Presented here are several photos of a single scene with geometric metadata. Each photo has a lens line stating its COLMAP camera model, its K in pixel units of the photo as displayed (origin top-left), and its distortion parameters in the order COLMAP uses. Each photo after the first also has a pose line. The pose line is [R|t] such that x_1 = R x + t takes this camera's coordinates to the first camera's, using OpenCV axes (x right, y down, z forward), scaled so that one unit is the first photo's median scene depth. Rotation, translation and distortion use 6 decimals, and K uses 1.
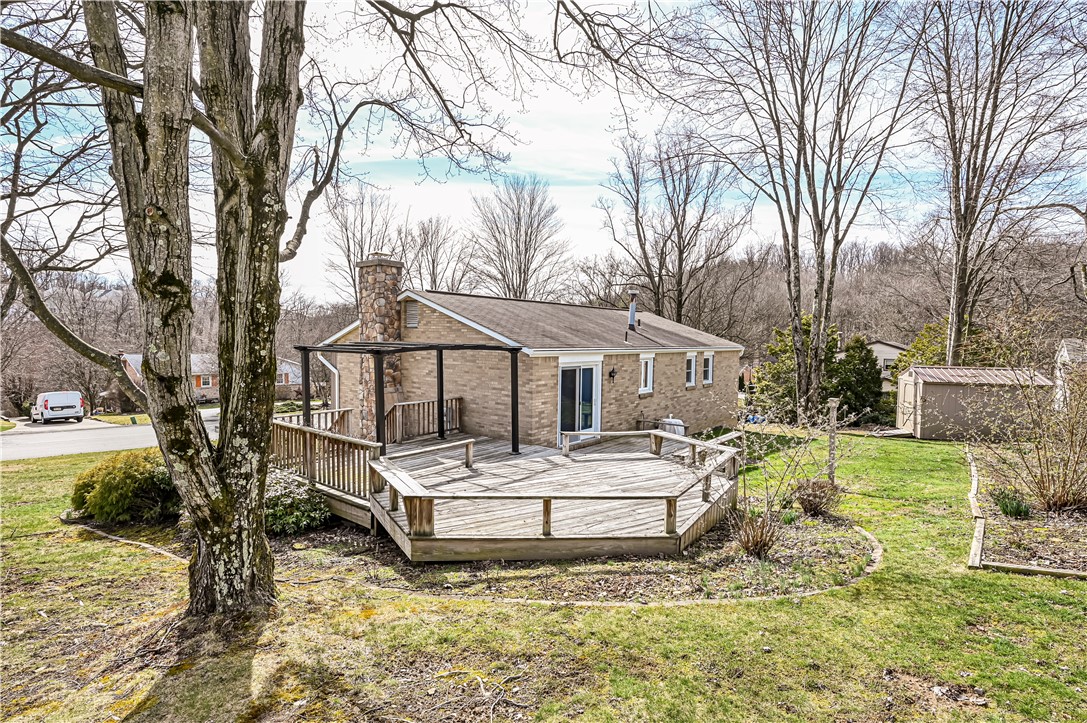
lens RADIAL K [[547.2, 0, 543.5], [0, 547.2, 361.5], [0, 0, 1]] dist [-0.000045, -0.000005]
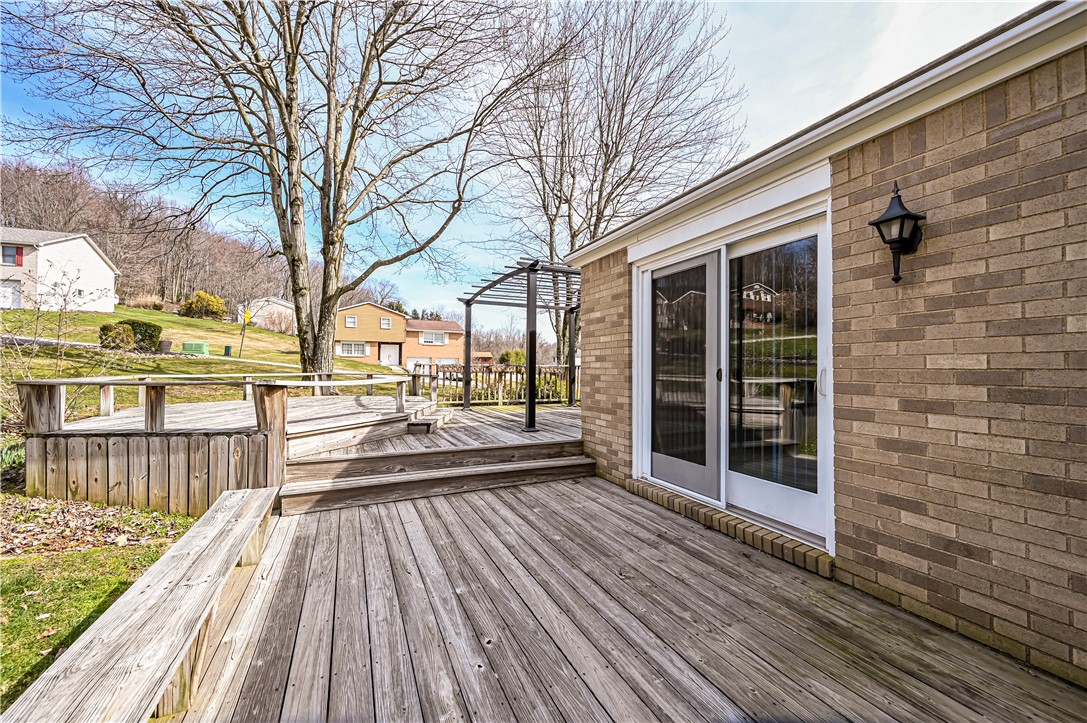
lens RADIAL K [[427.3, 0, 546.6], [0, 427.3, 364.4], [0, 0, 1]] dist [0.000618, 0.000295]
pose [[-0.458670, -0.026493, -0.888212, 0.306203], [-0.054106, 0.998534, -0.001843, 0.074481], [0.886958, 0.047212, -0.459431, 0.997658]]
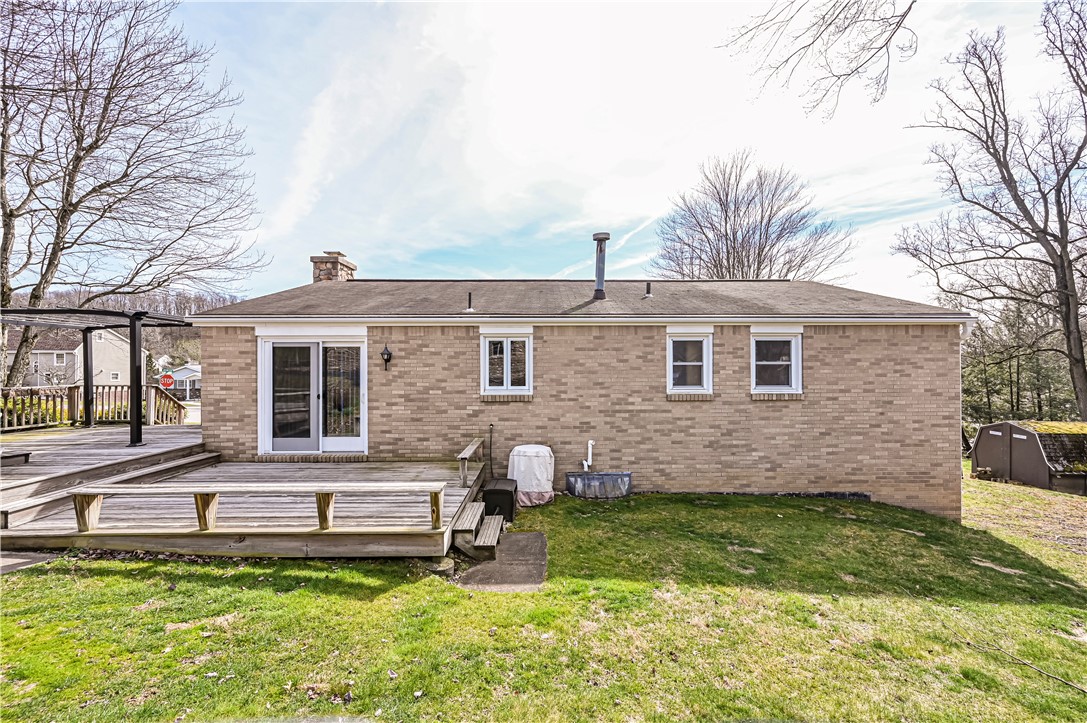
lens RADIAL K [[427.3, 0, 546.6], [0, 427.3, 364.4], [0, 0, 1]] dist [0.000618, 0.000295]
pose [[0.625415, -0.020909, -0.780013, 0.650404], [-0.025818, 0.998539, -0.047467, 0.052659], [0.779865, 0.049825, 0.623961, 0.863546]]
